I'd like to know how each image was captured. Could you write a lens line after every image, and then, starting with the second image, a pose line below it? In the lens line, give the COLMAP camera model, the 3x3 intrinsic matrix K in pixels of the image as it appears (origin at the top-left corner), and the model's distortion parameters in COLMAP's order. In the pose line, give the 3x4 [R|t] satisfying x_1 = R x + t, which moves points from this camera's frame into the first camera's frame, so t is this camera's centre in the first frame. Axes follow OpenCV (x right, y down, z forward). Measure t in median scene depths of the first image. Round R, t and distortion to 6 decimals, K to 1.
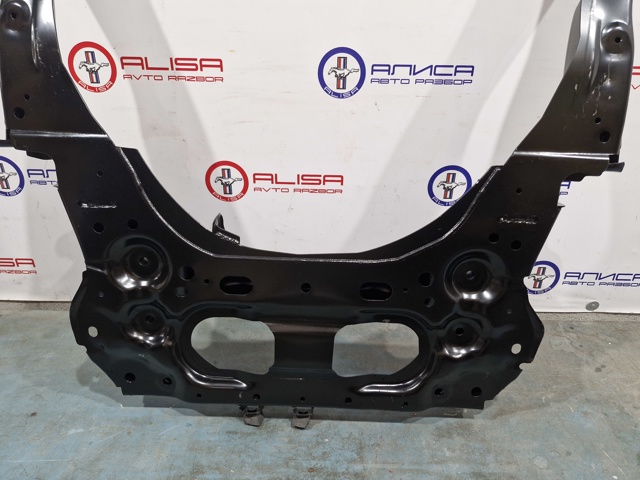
lens RADIAL K [[436.1, 0, 321.5], [0, 436.1, 236.7], [0, 0, 1]] dist [0.038651, -0.031905]
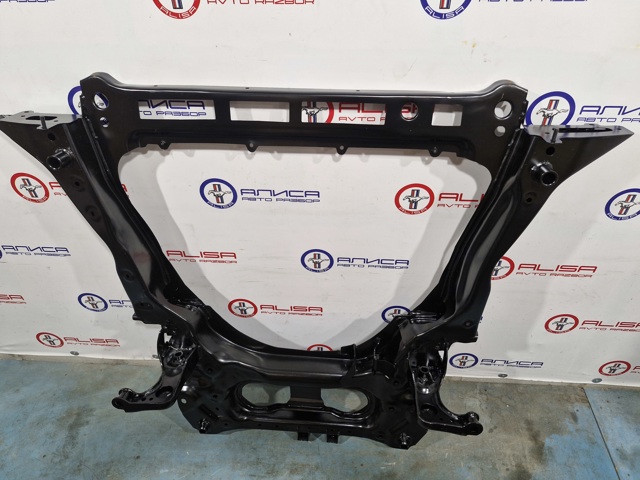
lens RADIAL K [[436.1, 0, 319.2], [0, 436.1, 231.6], [0, 0, 1]] dist [0.038651, -0.031905]
pose [[0.997698, 0.008494, -0.067278, 0.149987], [0.009513, 0.964783, 0.262875, -0.846288], [0.067141, -0.262910, 0.962481, -0.352516]]
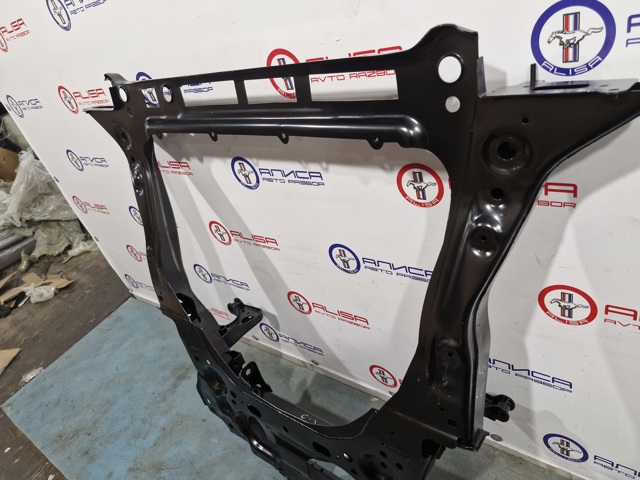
lens RADIAL K [[436.1, 0, 326.6], [0, 436.1, 237.0], [0, 0, 1]] dist [0.038651, -0.031905]
pose [[0.785833, 0.110069, -0.608565, 0.766895], [0.013665, 0.980704, 0.195022, -0.683734], [0.618288, -0.161571, 0.769165, 0.011600]]
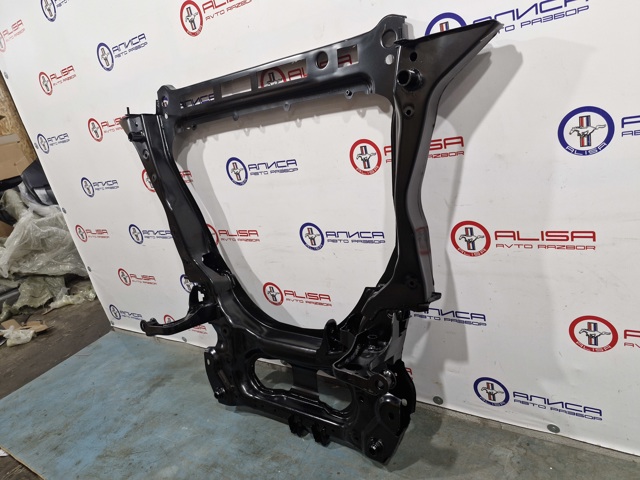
lens RADIAL K [[436.1, 0, 327.7], [0, 436.1, 238.0], [0, 0, 1]] dist [0.038651, -0.031905]
pose [[0.813015, -0.010870, -0.582141, 1.010795], [-0.025155, 0.998236, -0.053771, -0.286153], [0.581699, 0.058360, 0.811308, -0.240861]]
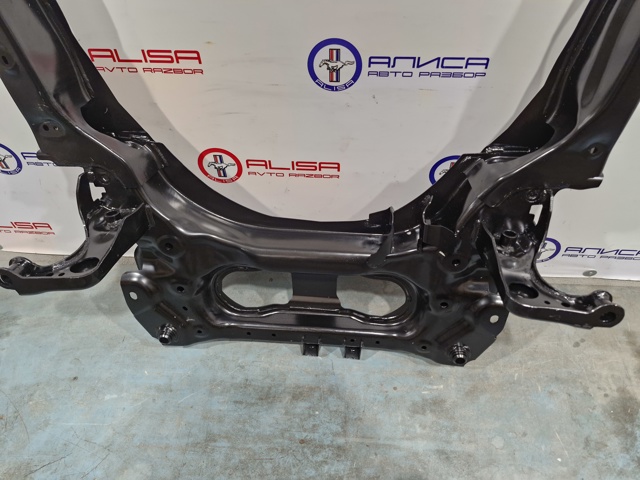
lens RADIAL K [[436.1, 0, 321.5], [0, 436.1, 230.3], [0, 0, 1]] dist [0.038651, -0.031905]
pose [[0.997730, 0.017937, -0.064903, 0.083205], [0.006199, 0.935305, 0.353789, -0.376879], [0.067050, -0.353389, 0.933071, 0.065115]]
